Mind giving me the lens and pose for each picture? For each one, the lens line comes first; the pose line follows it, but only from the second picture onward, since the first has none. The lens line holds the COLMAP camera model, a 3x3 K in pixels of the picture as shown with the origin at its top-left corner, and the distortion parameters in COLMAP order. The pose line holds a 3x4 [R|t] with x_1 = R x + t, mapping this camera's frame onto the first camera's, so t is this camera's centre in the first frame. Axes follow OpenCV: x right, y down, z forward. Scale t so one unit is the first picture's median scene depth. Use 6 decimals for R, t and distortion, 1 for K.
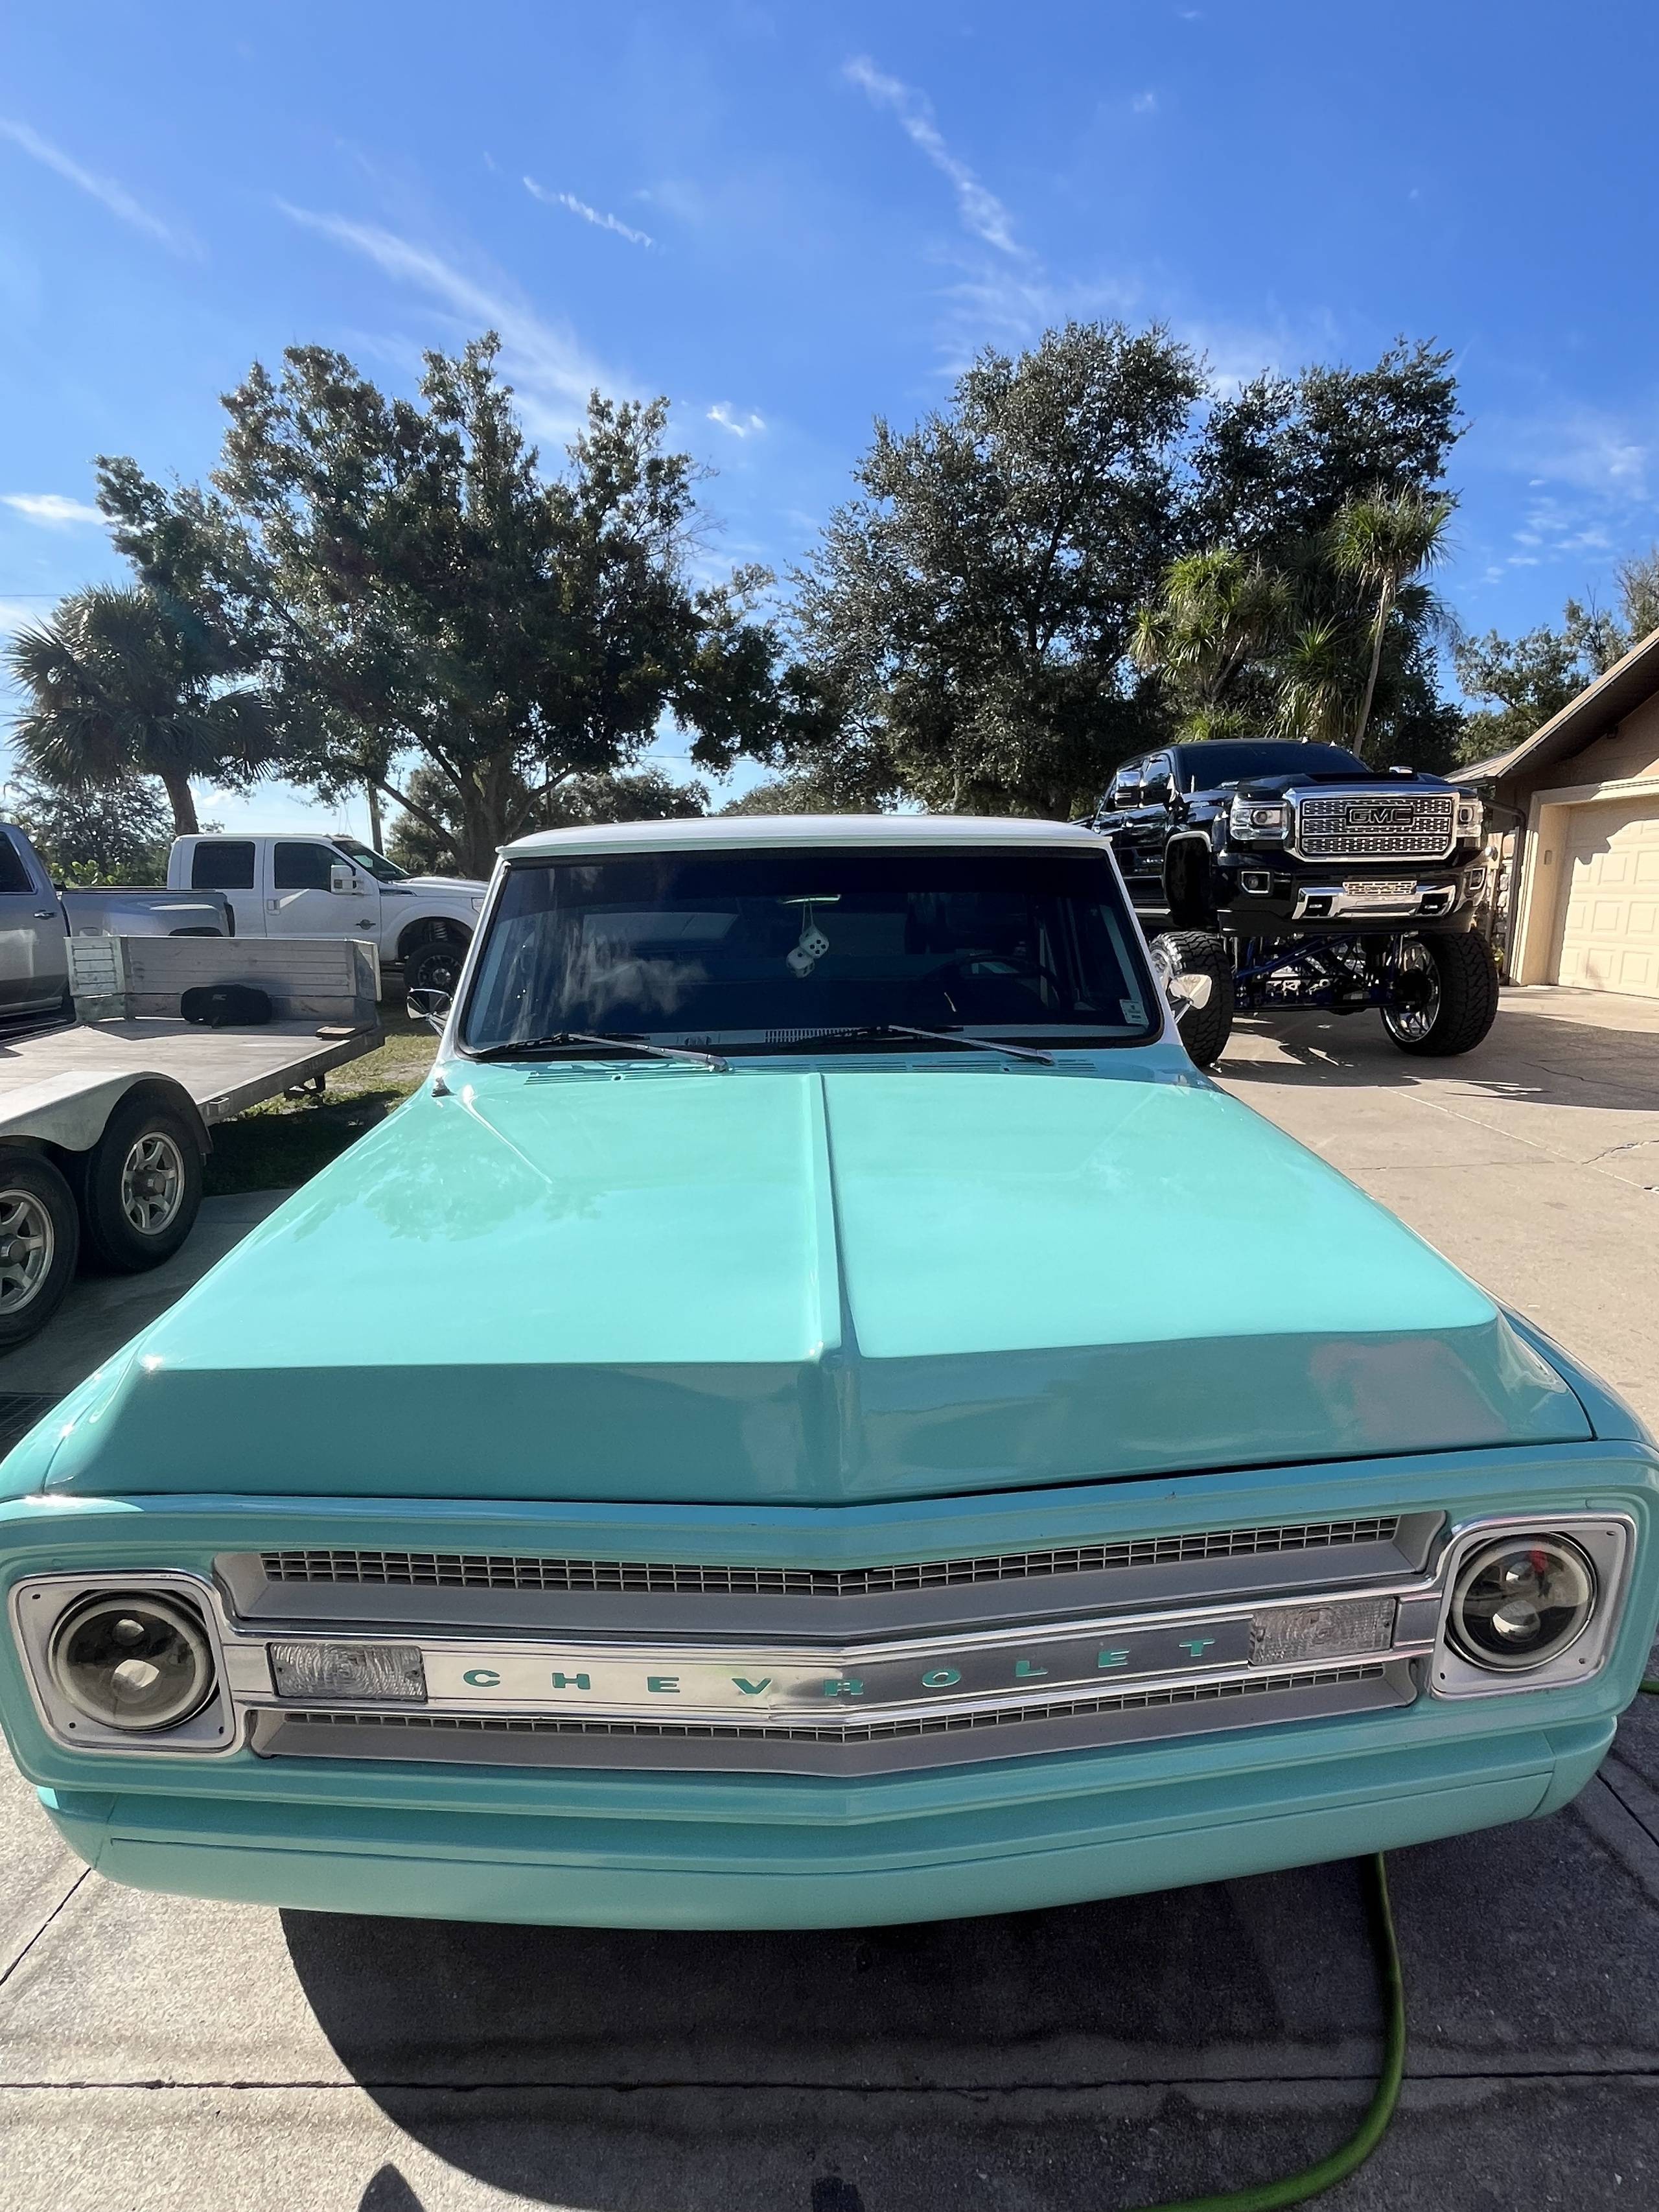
lens RADIAL K [[1131.8, 0, 842.1], [0, 1131.8, 1110.7], [0, 0, 1]] dist [-0.001239, 0.000067]
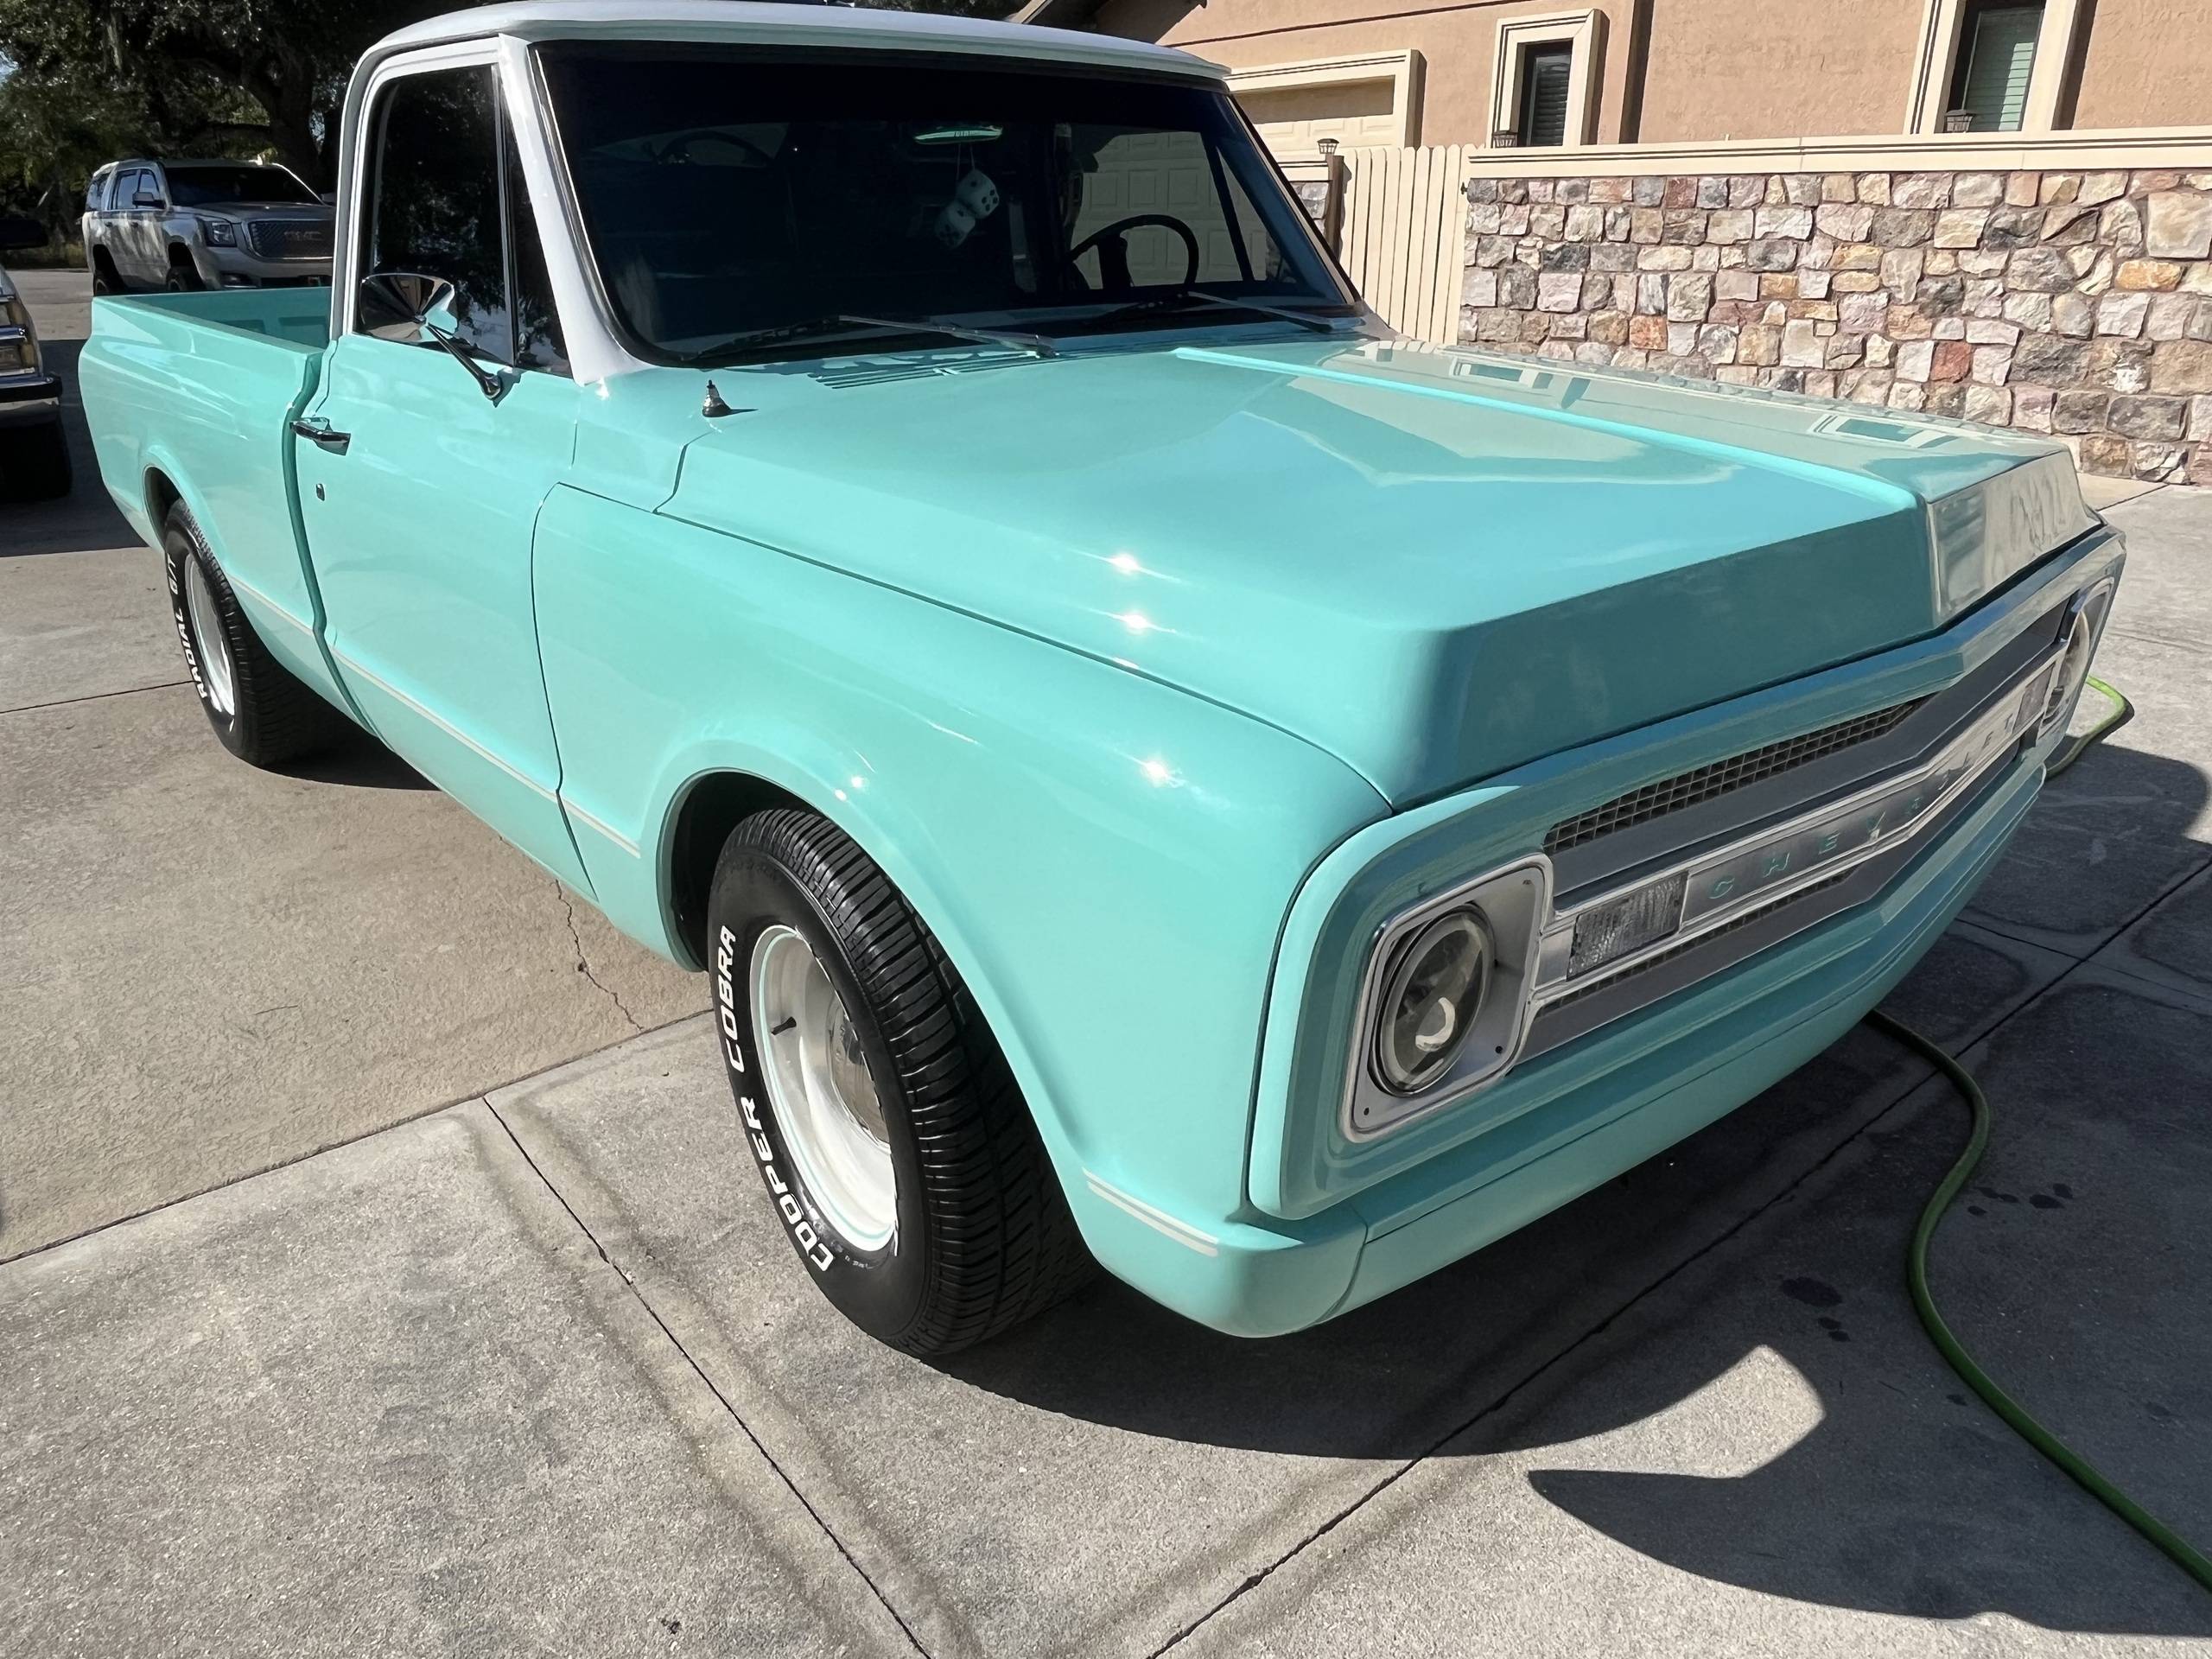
lens RADIAL K [[1522.9, 0, 1107.2], [0, 1522.9, 821.2], [0, 0, 1]] dist [0.001342, -0.000339]
pose [[0.767472, -0.229343, 0.598655, -0.095851], [0.123211, 0.969179, 0.213334, 0.006732], [-0.629130, -0.089967, 0.772076, 0.021254]]
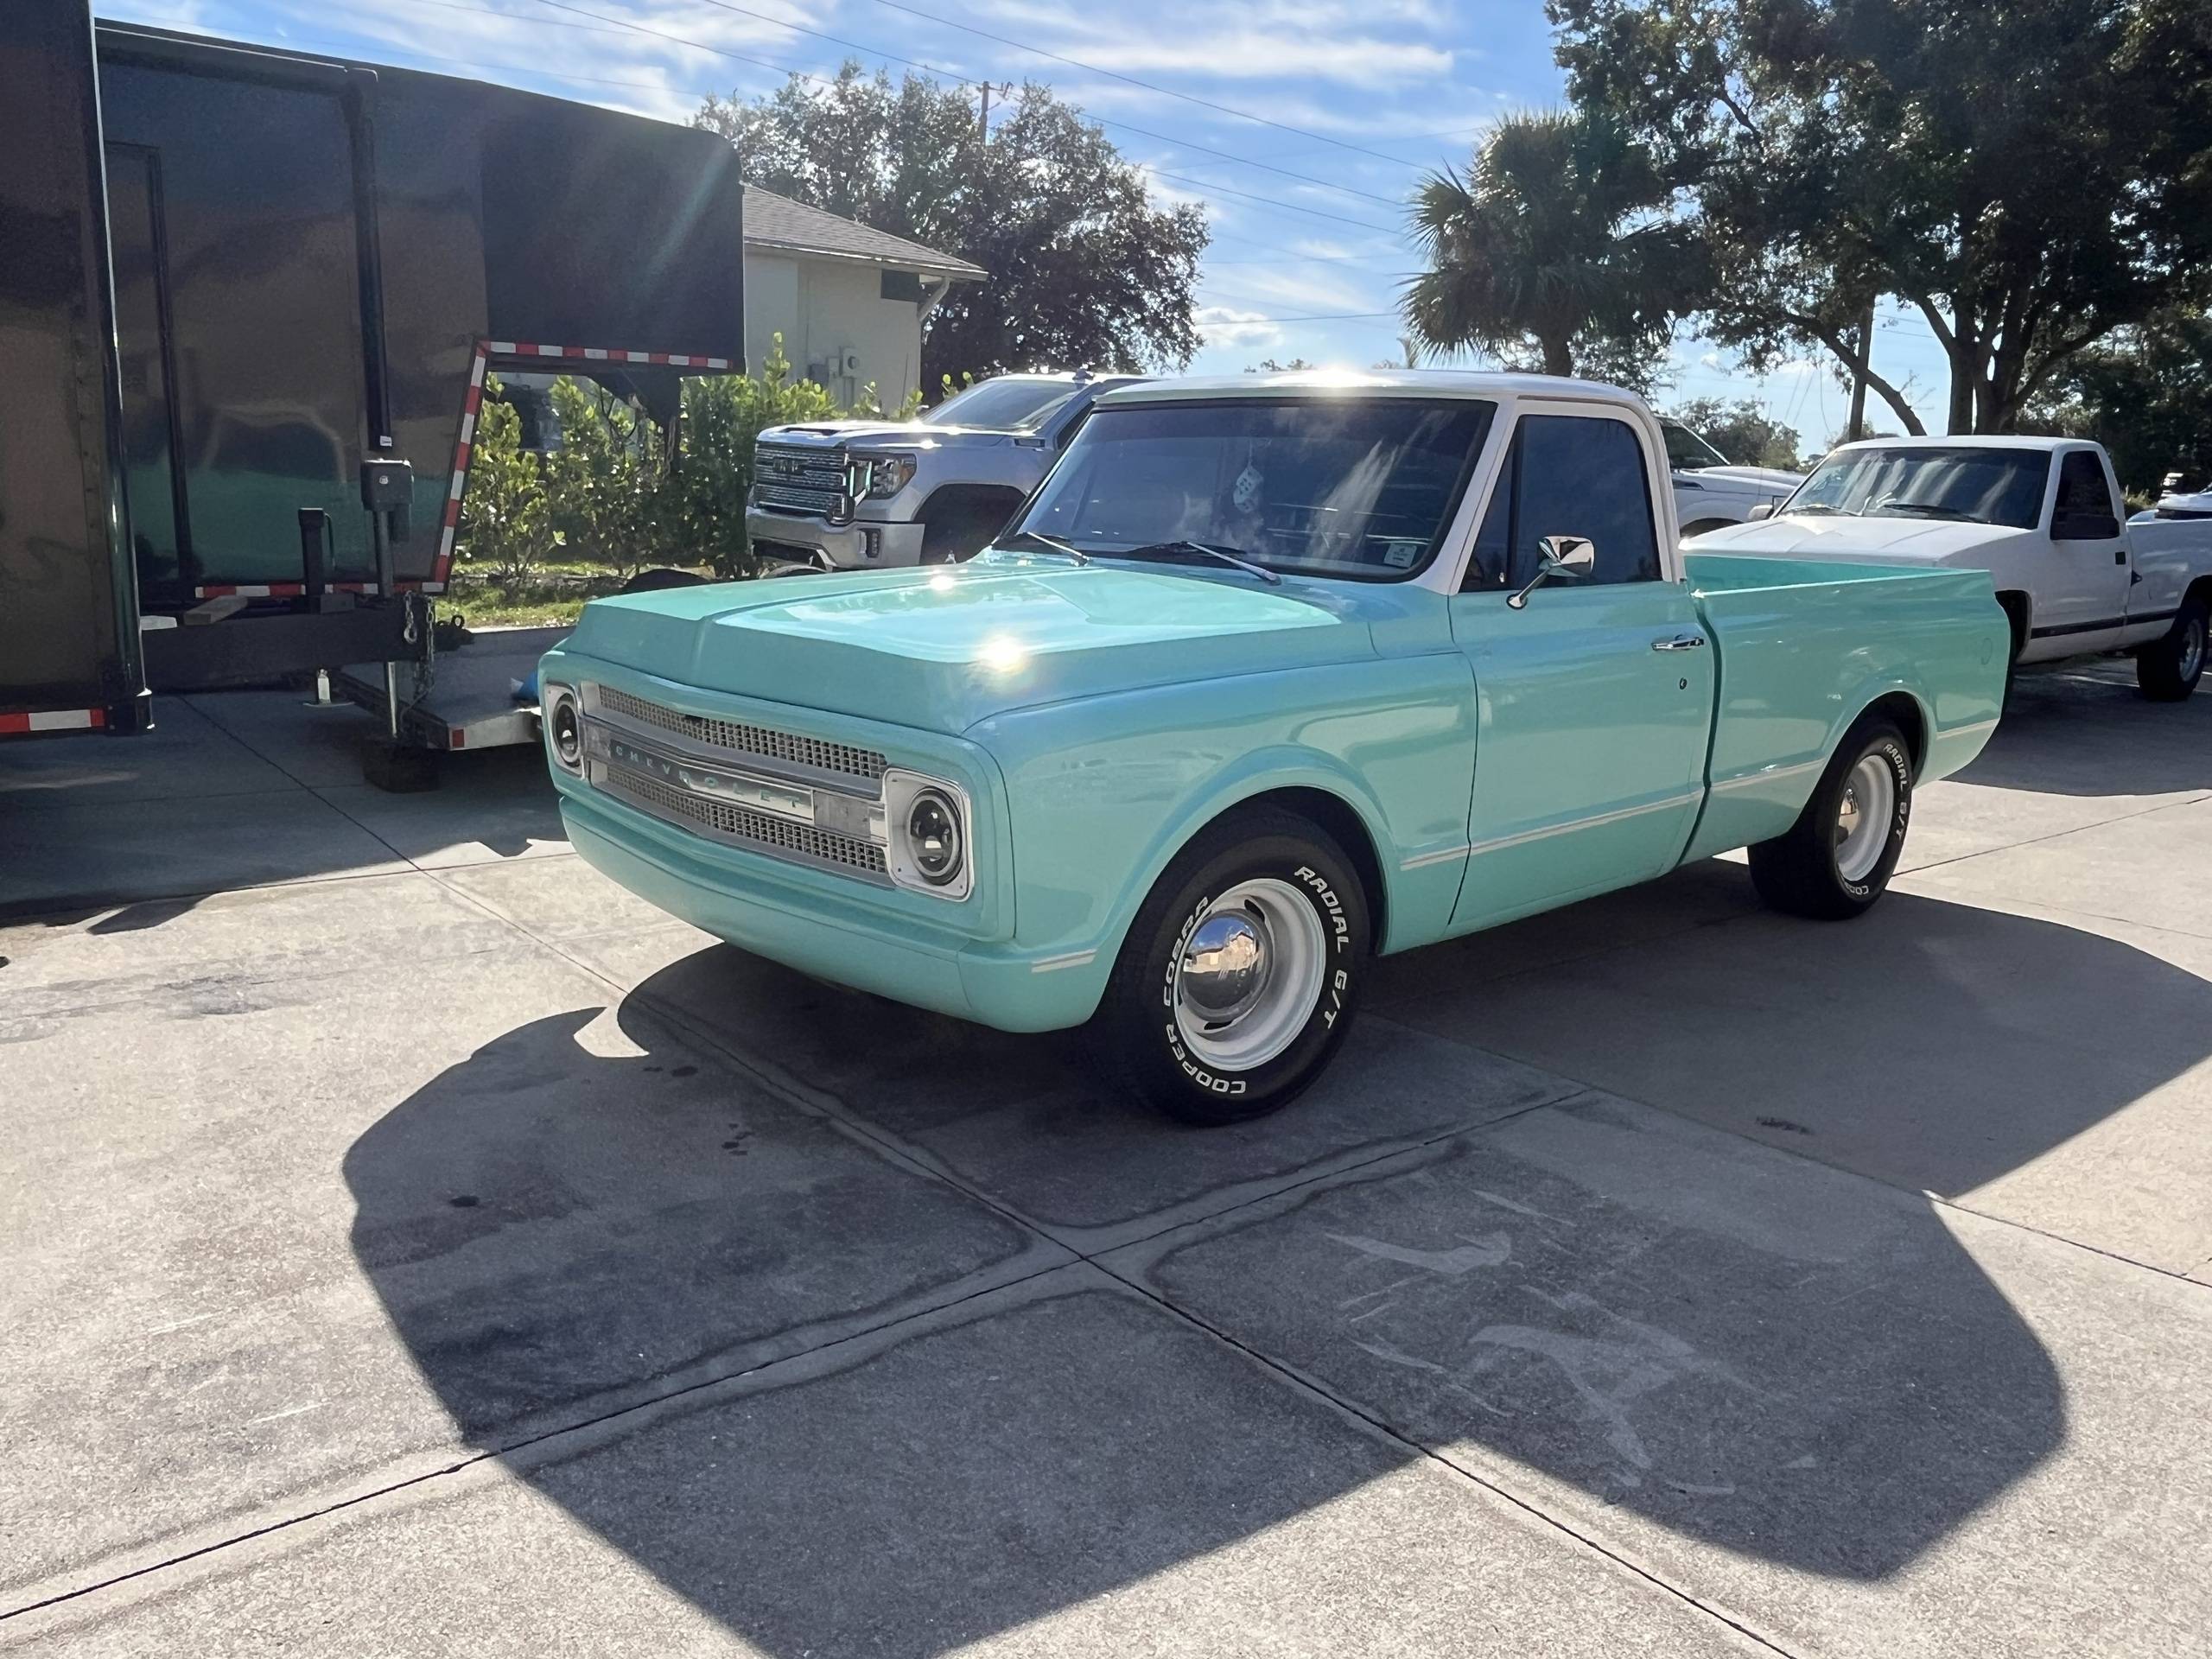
lens RADIAL K [[1696.5, 0, 1074.9], [0, 1696.5, 847.5], [0, 0, 1]] dist [0.002969, -0.001610]
pose [[0.632266, 0.202562, -0.747802, 0.180223], [-0.196856, 0.975541, 0.097810, 0.011714], [0.749324, 0.085367, 0.656677, -0.032952]]
